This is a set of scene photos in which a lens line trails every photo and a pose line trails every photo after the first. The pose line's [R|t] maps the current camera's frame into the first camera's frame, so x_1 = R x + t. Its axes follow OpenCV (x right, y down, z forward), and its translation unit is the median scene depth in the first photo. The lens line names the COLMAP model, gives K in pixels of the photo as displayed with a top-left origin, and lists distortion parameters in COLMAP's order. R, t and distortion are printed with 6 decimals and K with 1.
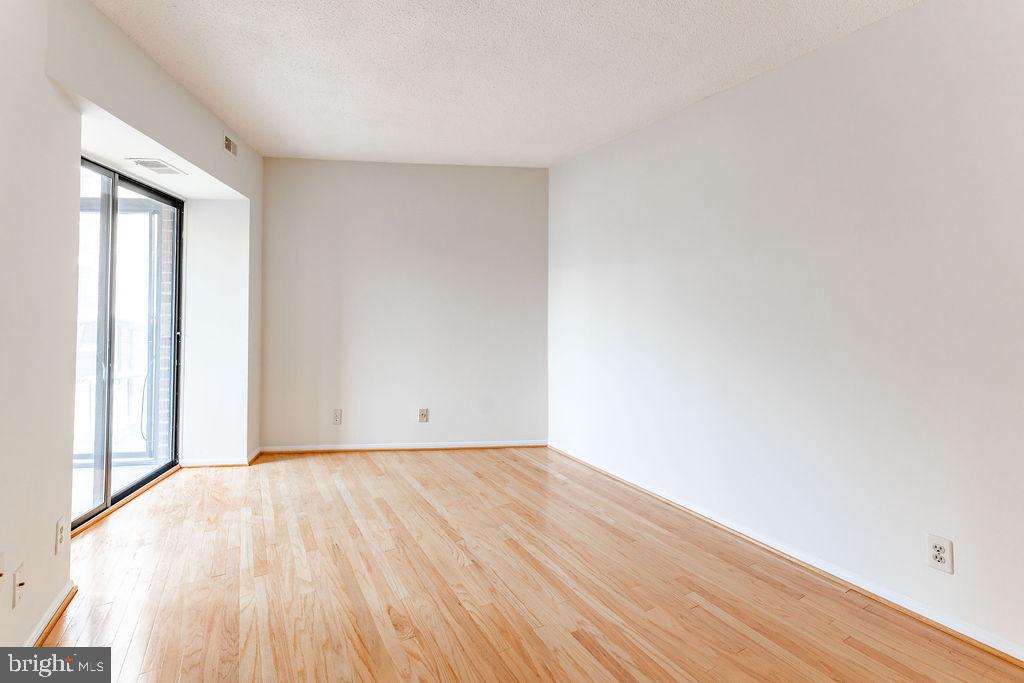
lens RADIAL K [[420.6, 0, 468.0], [0, 420.6, 303.8], [0, 0, 1]] dist [0.001601, 0.000191]
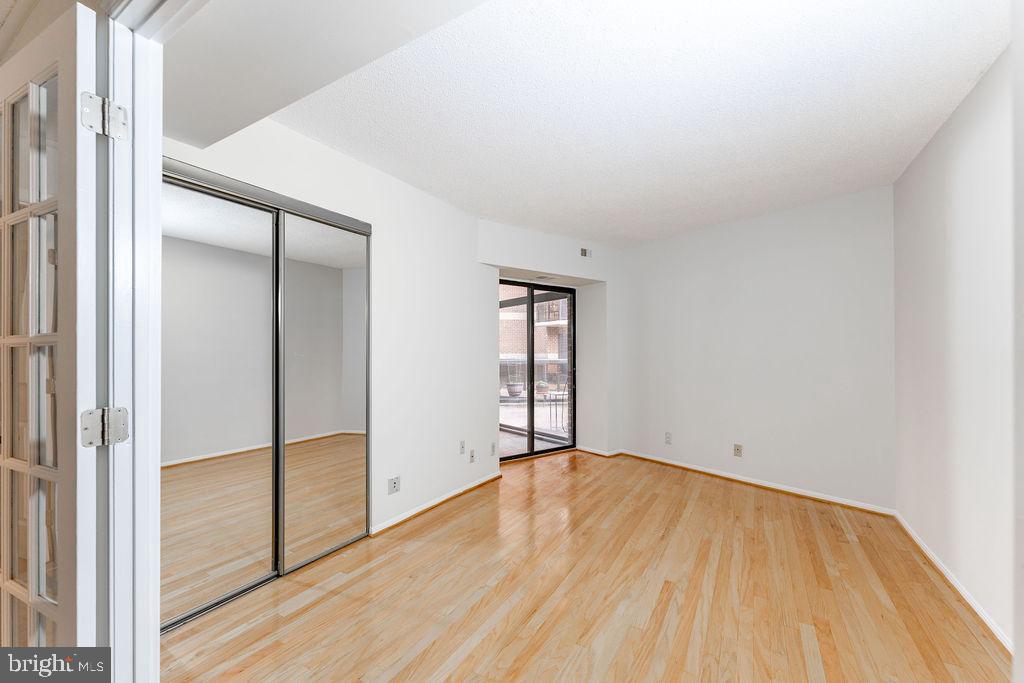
lens RADIAL K [[420.6, 0, 497.0], [0, 420.6, 350.4], [0, 0, 1]] dist [0.001601, 0.000191]
pose [[0.510985, -0.011638, -0.859511, 0.586599], [0.018882, 0.999819, -0.002313, -0.005504], [0.859382, -0.015048, 0.511112, -0.111721]]
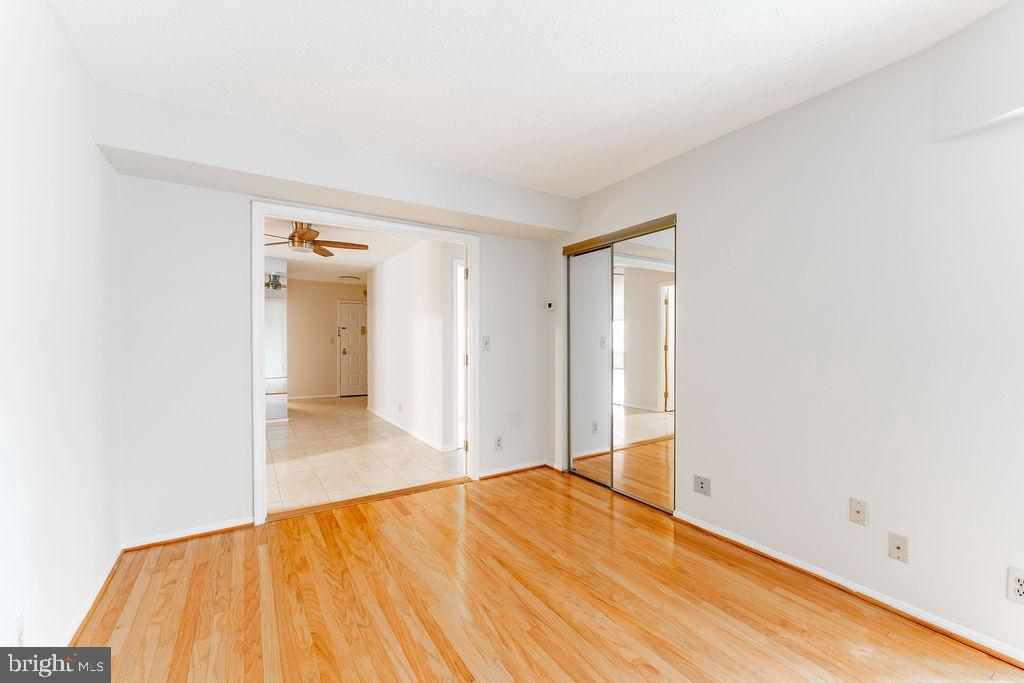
lens RADIAL K [[420.6, 0, 518.1], [0, 420.6, 341.4], [0, 0, 1]] dist [0.001601, 0.000191]
pose [[-0.995971, -0.010062, -0.089115, 0.122537], [-0.008840, 0.999862, -0.014098, 0.012227], [0.089244, -0.013253, -0.995922, 0.950962]]
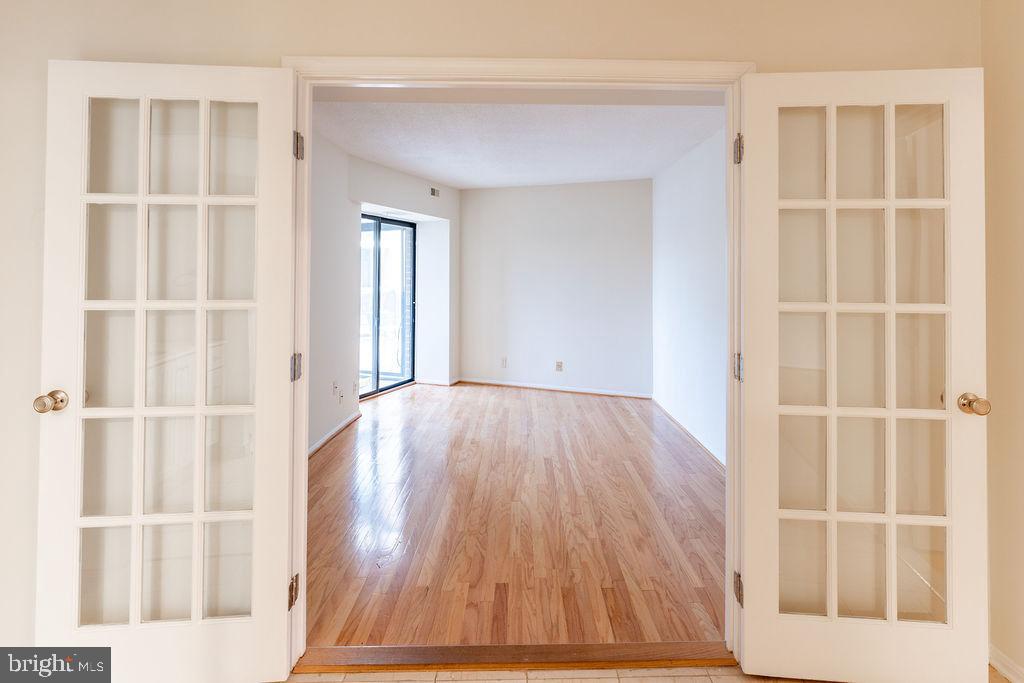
lens RADIAL K [[493.8, 0, 537.0], [0, 493.8, 275.5], [0, 0, 1]] dist [-0.003032, -0.000090]
pose [[0.898524, -0.001954, -0.438919, 0.608320], [0.004960, 0.999971, 0.005701, -0.047051], [0.438896, -0.007299, 0.898508, -0.542797]]
